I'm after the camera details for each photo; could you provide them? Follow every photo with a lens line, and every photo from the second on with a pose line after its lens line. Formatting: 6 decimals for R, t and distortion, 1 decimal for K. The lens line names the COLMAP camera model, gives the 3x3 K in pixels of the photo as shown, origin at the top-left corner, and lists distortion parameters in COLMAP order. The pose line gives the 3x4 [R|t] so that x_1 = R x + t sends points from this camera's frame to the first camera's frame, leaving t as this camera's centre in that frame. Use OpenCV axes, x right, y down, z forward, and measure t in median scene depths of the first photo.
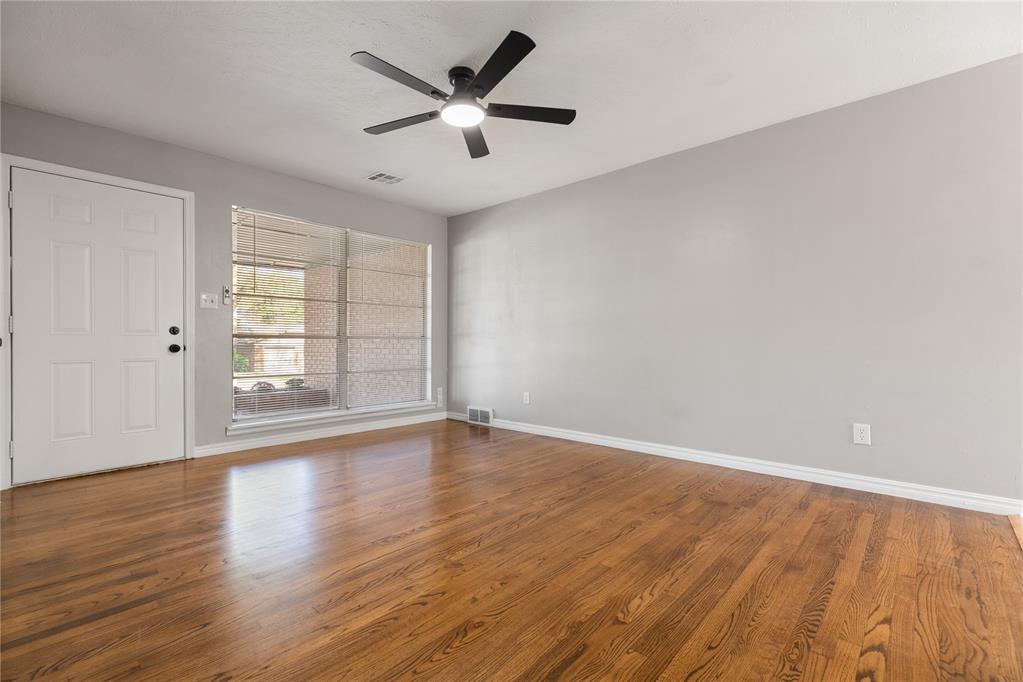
lens RADIAL K [[459.6, 0, 509.2], [0, 459.6, 342.8], [0, 0, 1]] dist [0.004317, -0.000274]
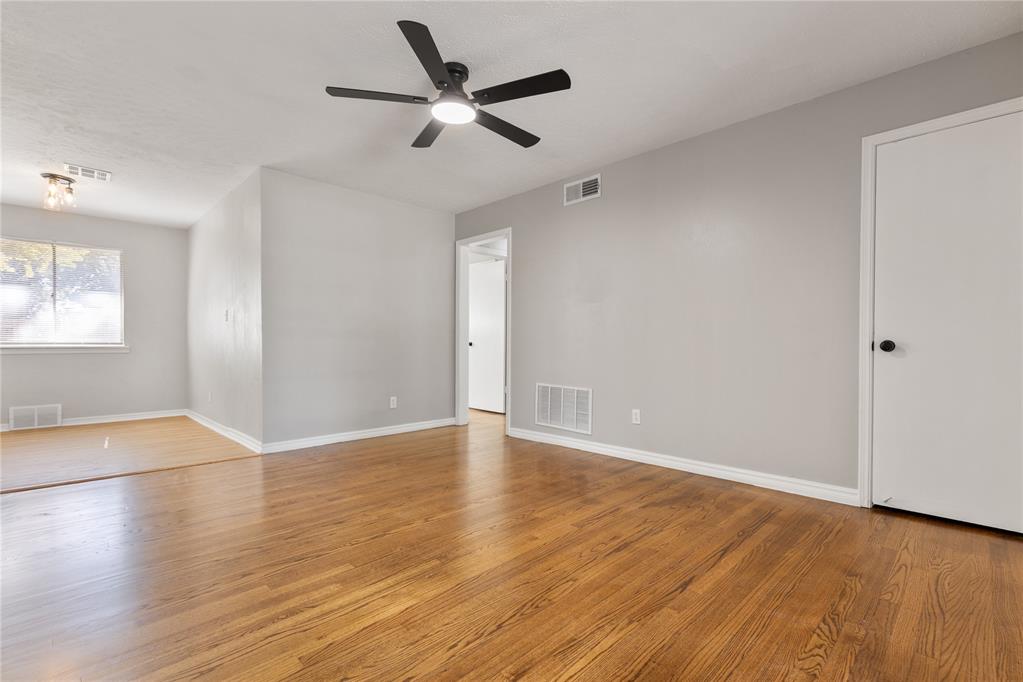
lens RADIAL K [[461.0, 0, 509.3], [0, 461.0, 346.6], [0, 0, 1]] dist [0.007219, 0.000054]
pose [[-0.998227, -0.001505, 0.059504, -0.248316], [-0.001076, 0.999973, 0.007244, -0.004857], [-0.059513, 0.007168, -0.998202, 1.756016]]
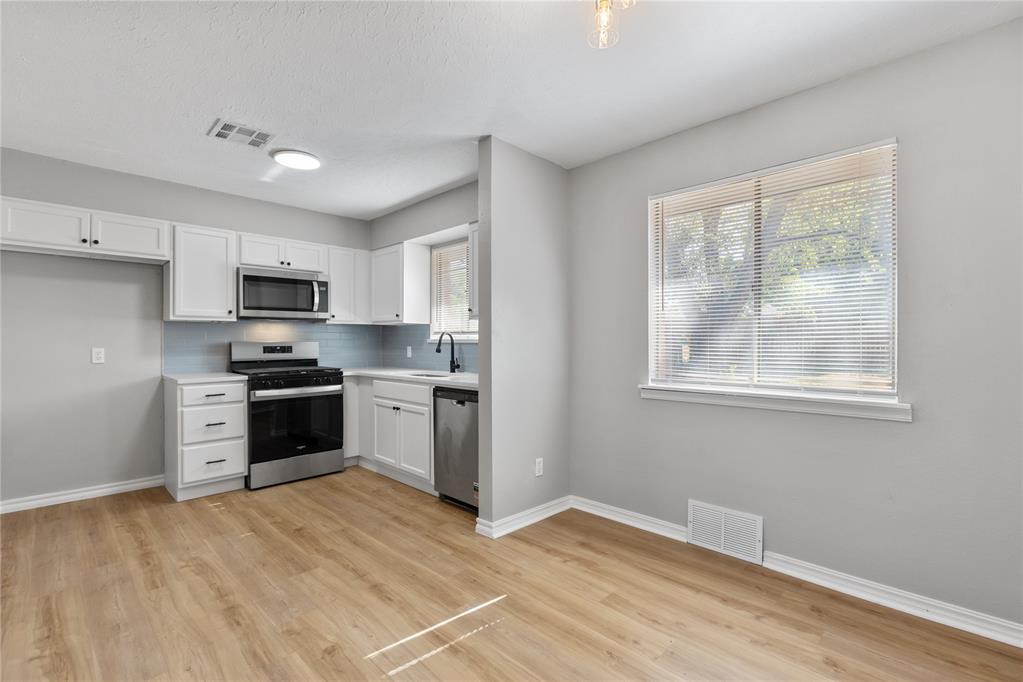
lens RADIAL K [[462.8, 0, 511.5], [0, 462.8, 341.0], [0, 0, 1]] dist [0.001956, 0.000033]
pose [[0.044469, -0.001218, 0.999010, 0.757942], [0.006085, 0.999981, 0.000949, -0.089423], [-0.998992, 0.006037, 0.044476, 0.451014]]
